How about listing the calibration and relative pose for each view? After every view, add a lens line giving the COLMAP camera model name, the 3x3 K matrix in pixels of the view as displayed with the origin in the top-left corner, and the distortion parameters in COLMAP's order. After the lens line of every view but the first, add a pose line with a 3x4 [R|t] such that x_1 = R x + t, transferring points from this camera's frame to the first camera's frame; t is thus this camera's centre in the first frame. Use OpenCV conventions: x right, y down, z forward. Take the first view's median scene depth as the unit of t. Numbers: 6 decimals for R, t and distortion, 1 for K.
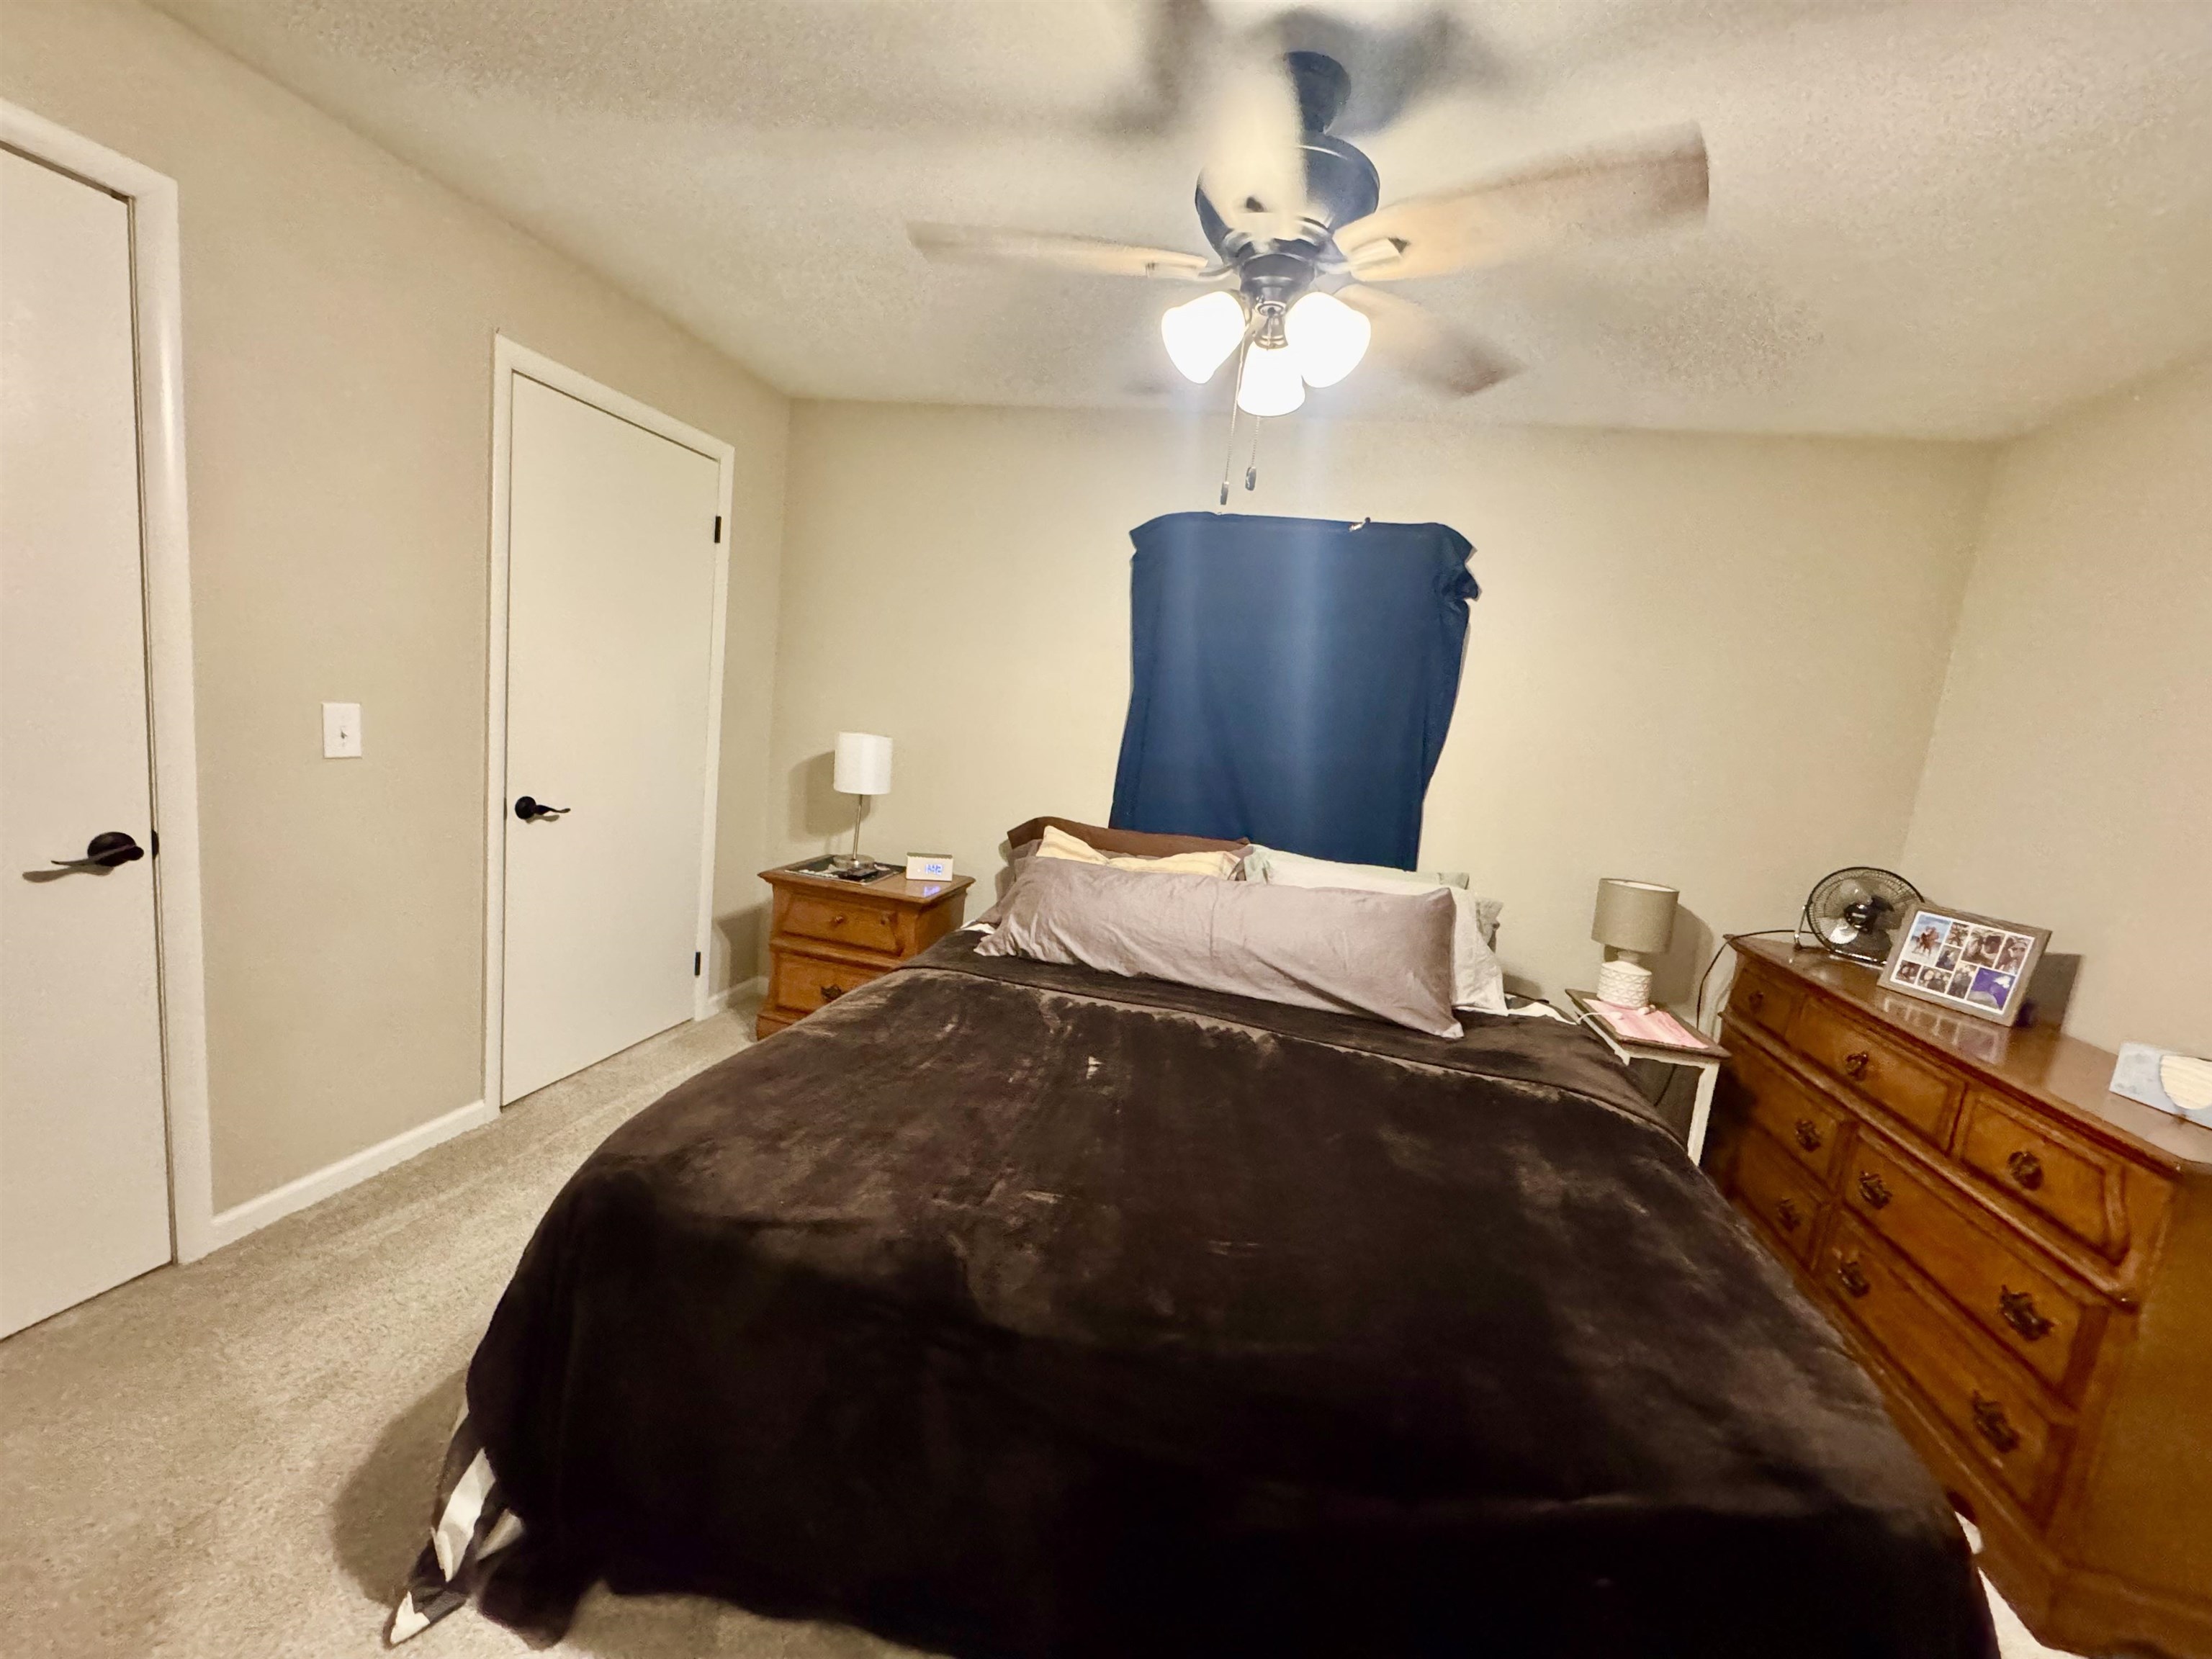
lens RADIAL K [[880.9, 0, 1112.3], [0, 880.9, 827.2], [0, 0, 1]] dist [-0.001965, 0.000219]
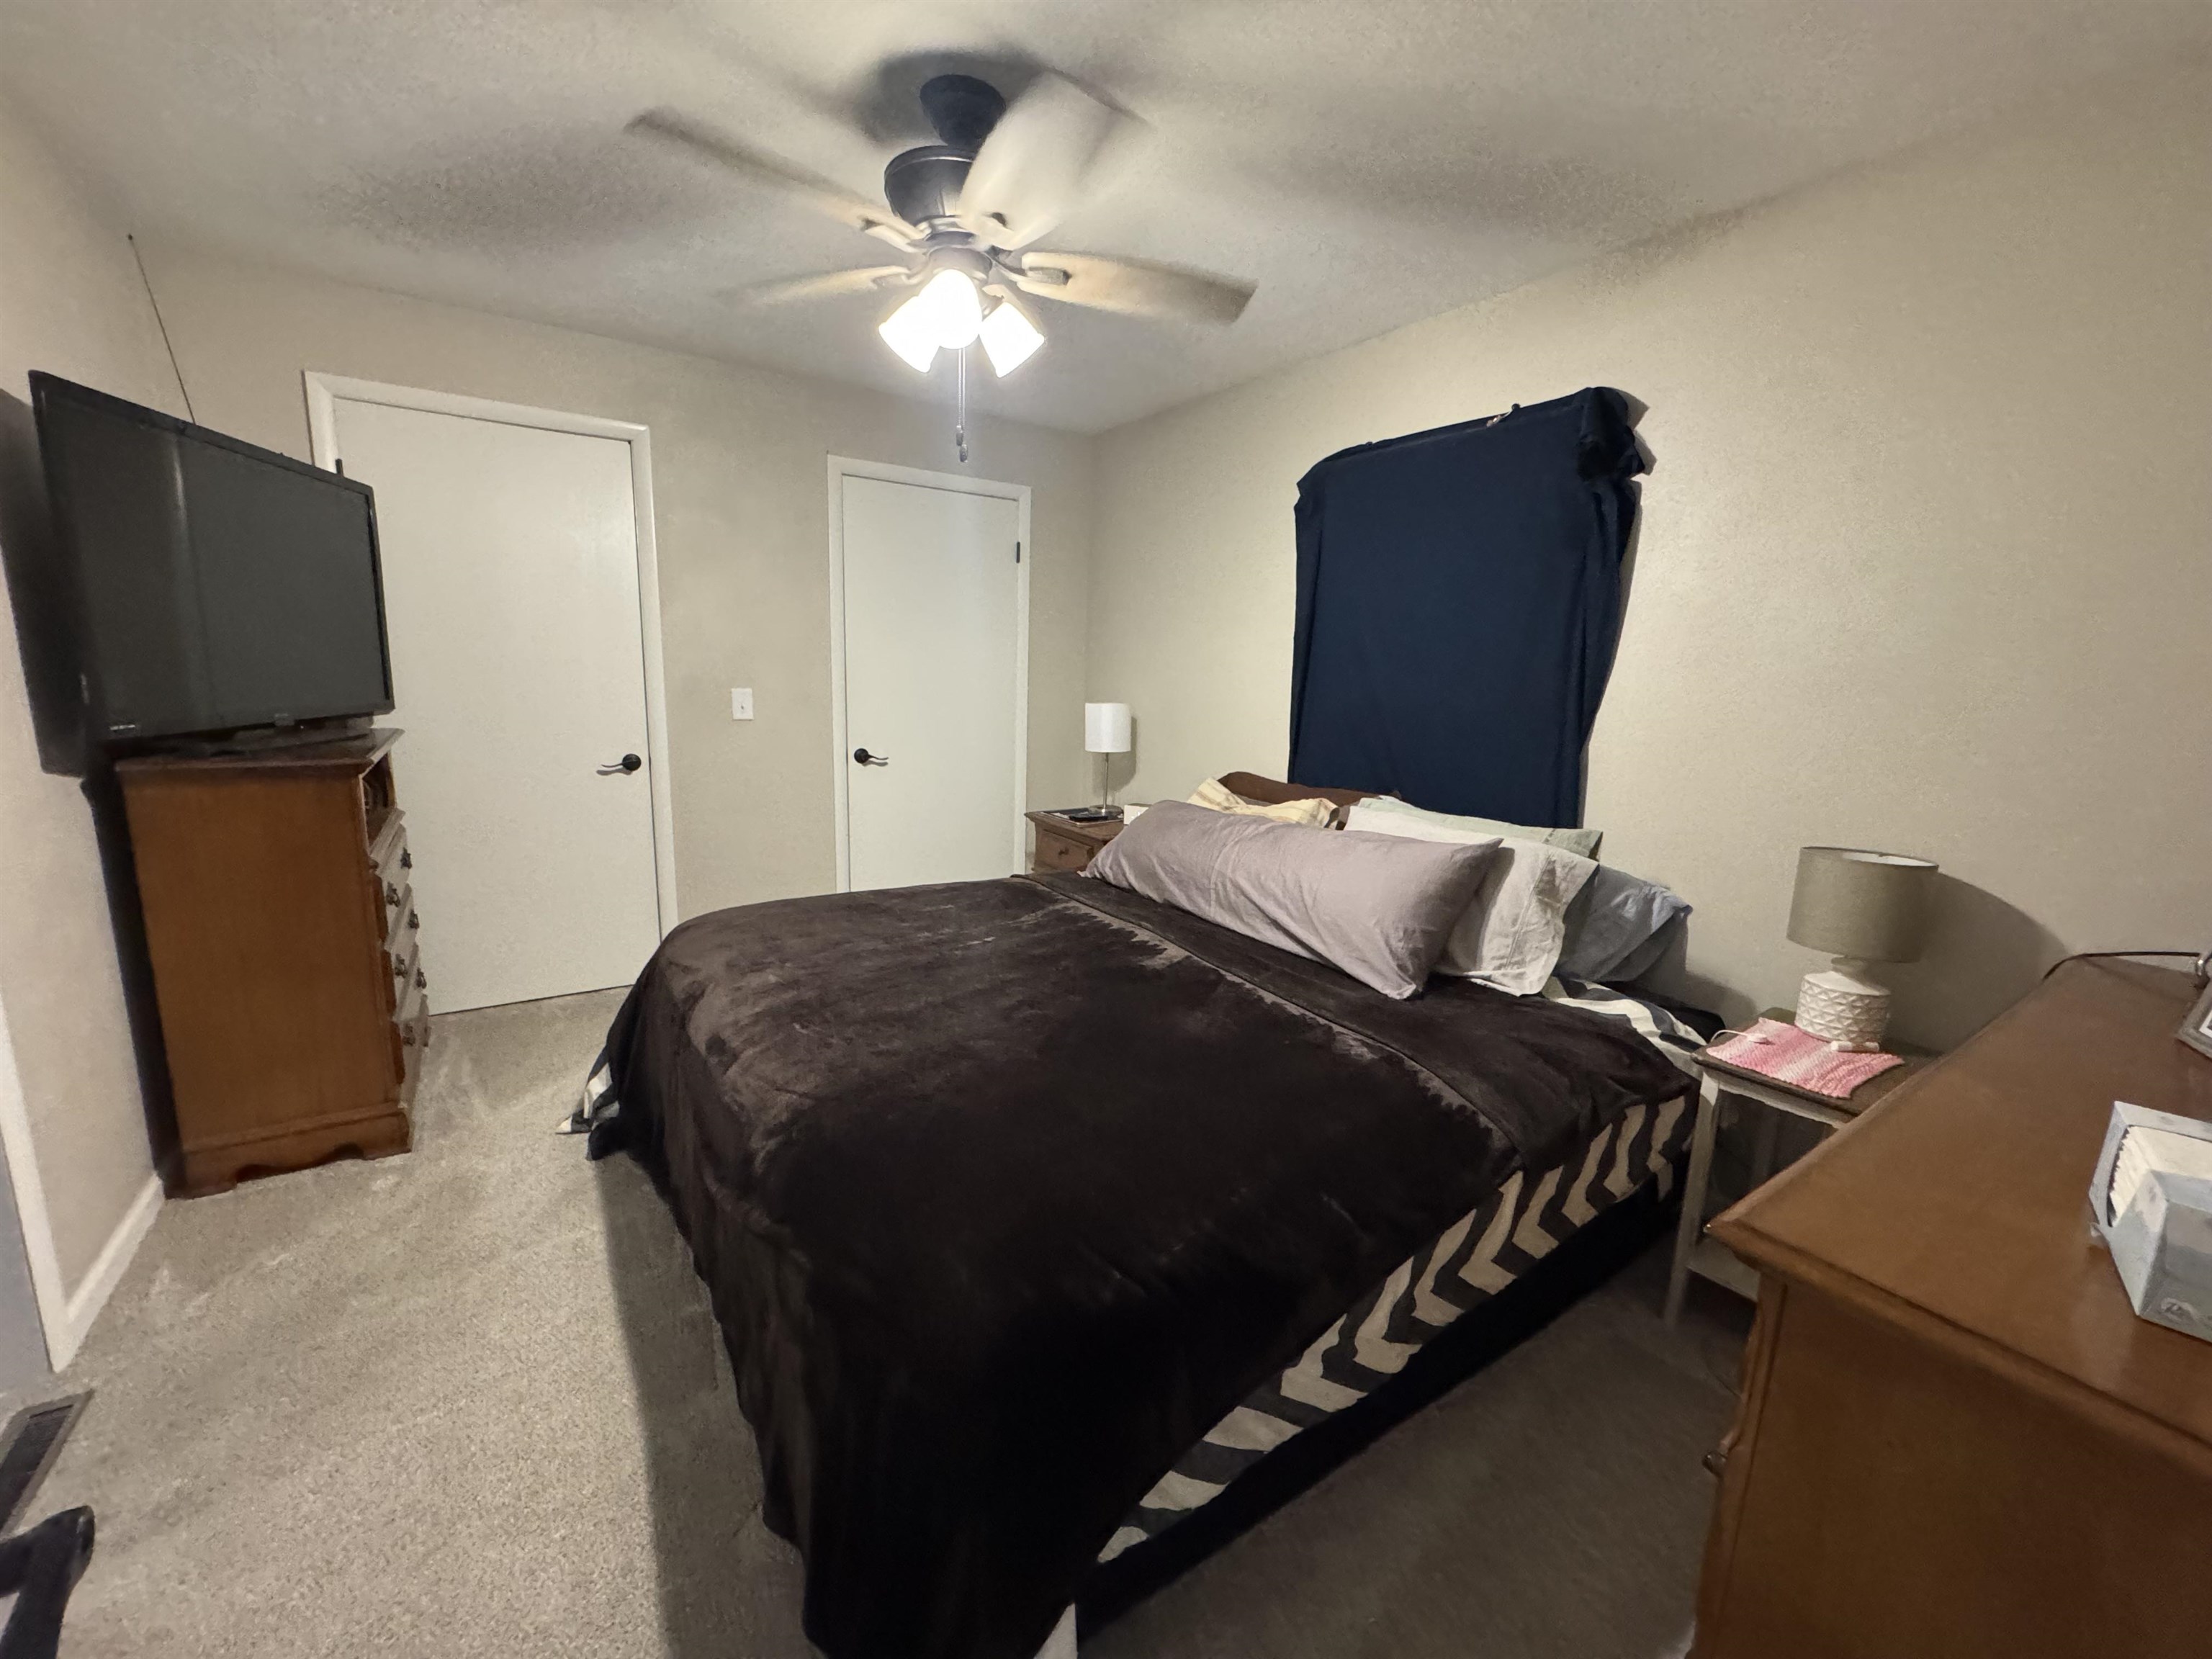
lens RADIAL K [[880.9, 0, 1112.3], [0, 880.9, 827.2], [0, 0, 1]] dist [-0.001965, 0.000219]
pose [[0.741148, 0.037152, -0.670313, 0.710141], [-0.046361, 0.998916, 0.004104, 0.077652], [0.669739, 0.028034, 0.742067, 0.162925]]
